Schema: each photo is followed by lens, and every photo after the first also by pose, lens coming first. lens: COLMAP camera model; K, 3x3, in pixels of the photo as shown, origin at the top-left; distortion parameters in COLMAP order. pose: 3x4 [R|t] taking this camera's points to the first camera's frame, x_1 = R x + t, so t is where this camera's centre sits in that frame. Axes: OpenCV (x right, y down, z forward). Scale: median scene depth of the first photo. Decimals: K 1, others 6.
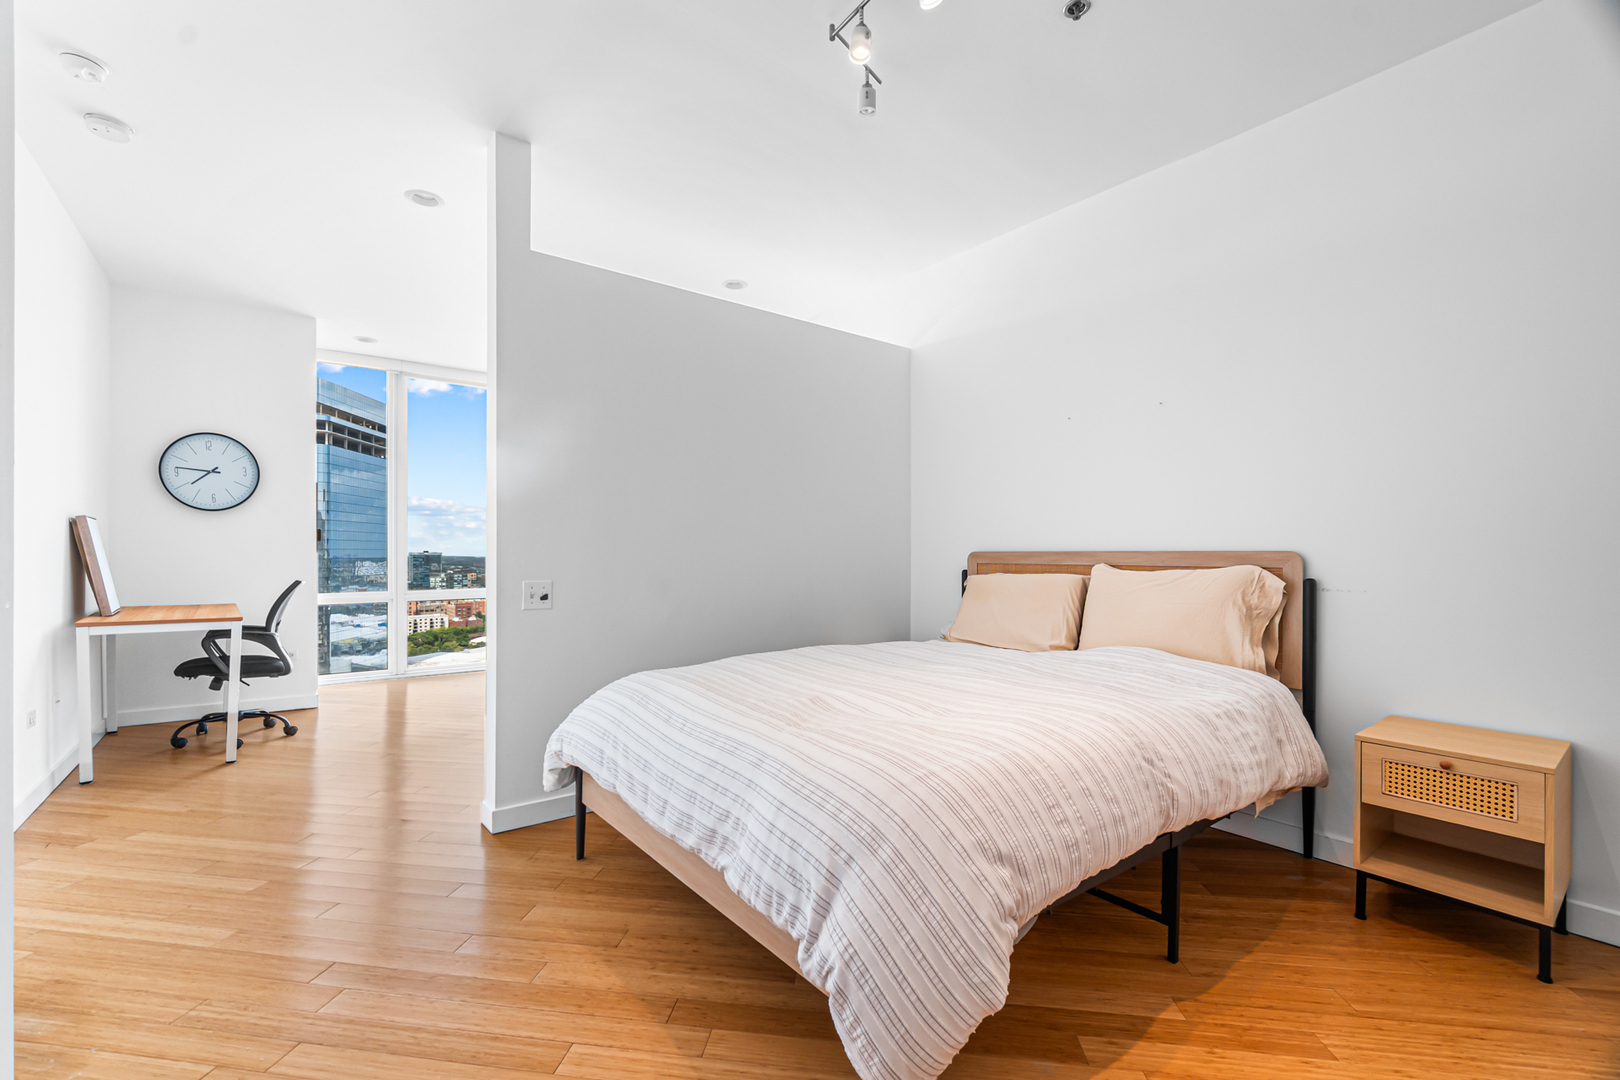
lens RADIAL K [[691.5, 0, 788.4], [0, 691.5, 552.6], [0, 0, 1]] dist [0.000063, 0.000073]
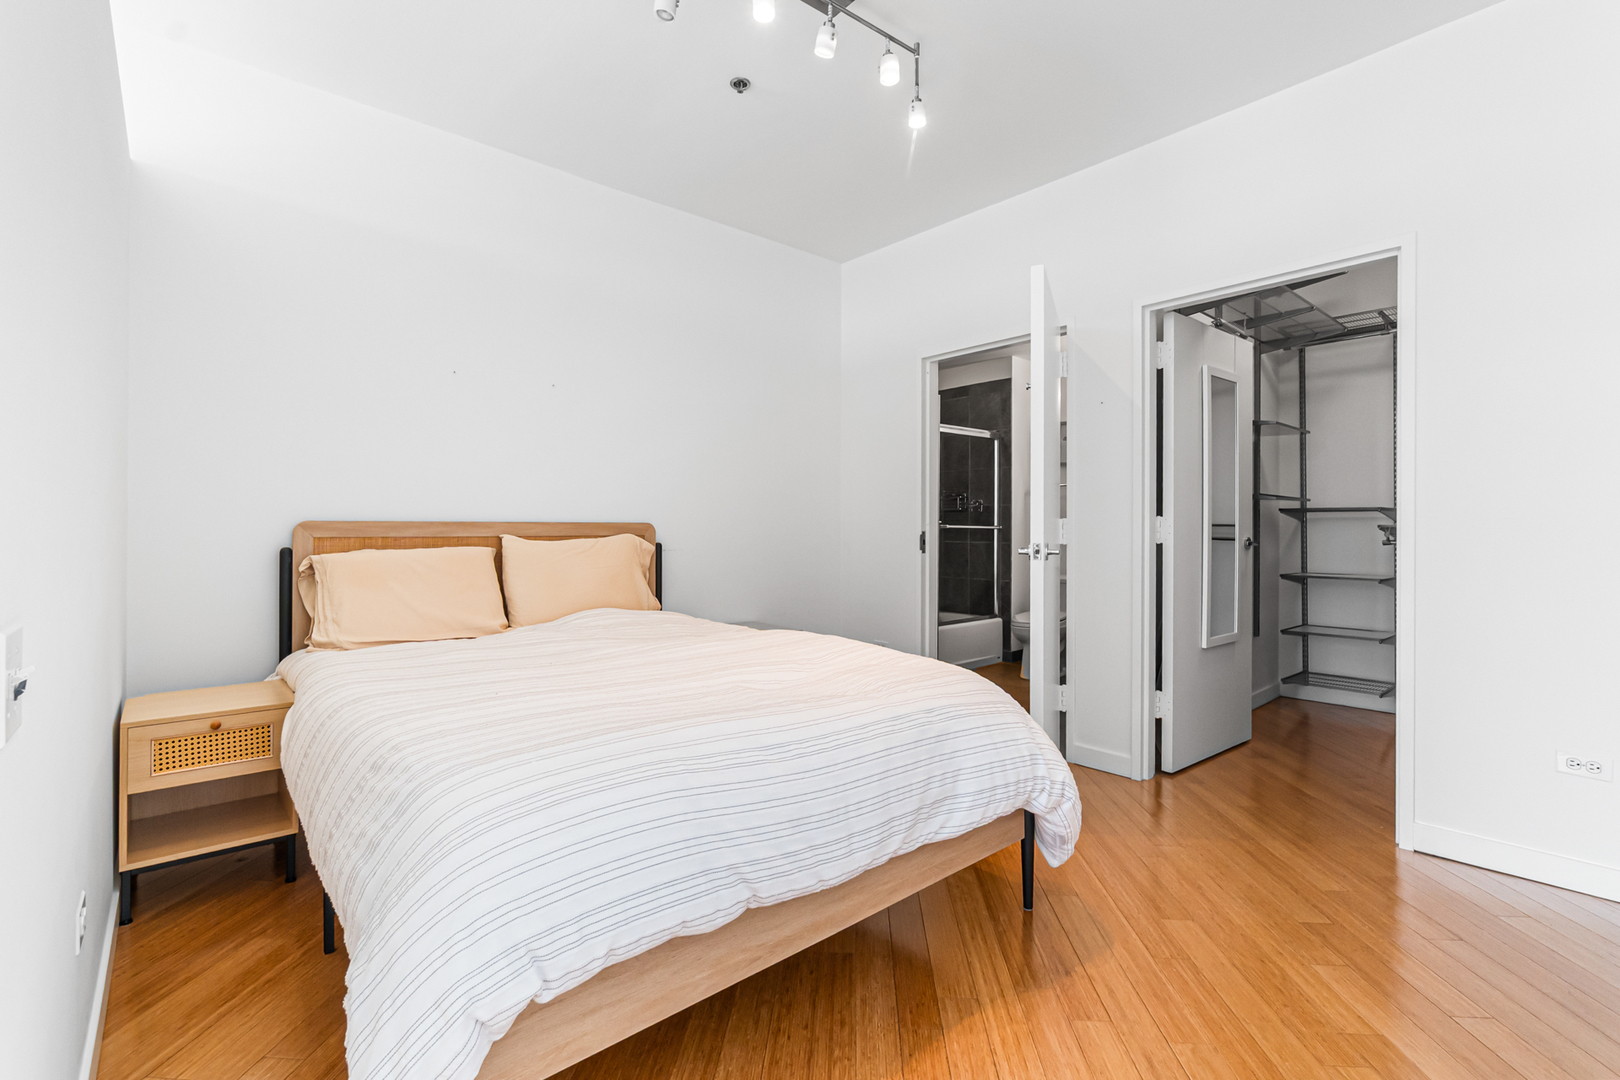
lens RADIAL K [[687.7, 0, 810.0], [0, 687.7, 540.0], [0, 0, 1]] dist [0.000345, 0.000169]
pose [[-0.111581, -0.019922, 0.993556, -0.563882], [-0.000273, 0.999800, 0.020017, 0.003936], [-0.993755, 0.001962, -0.111564, 0.681201]]
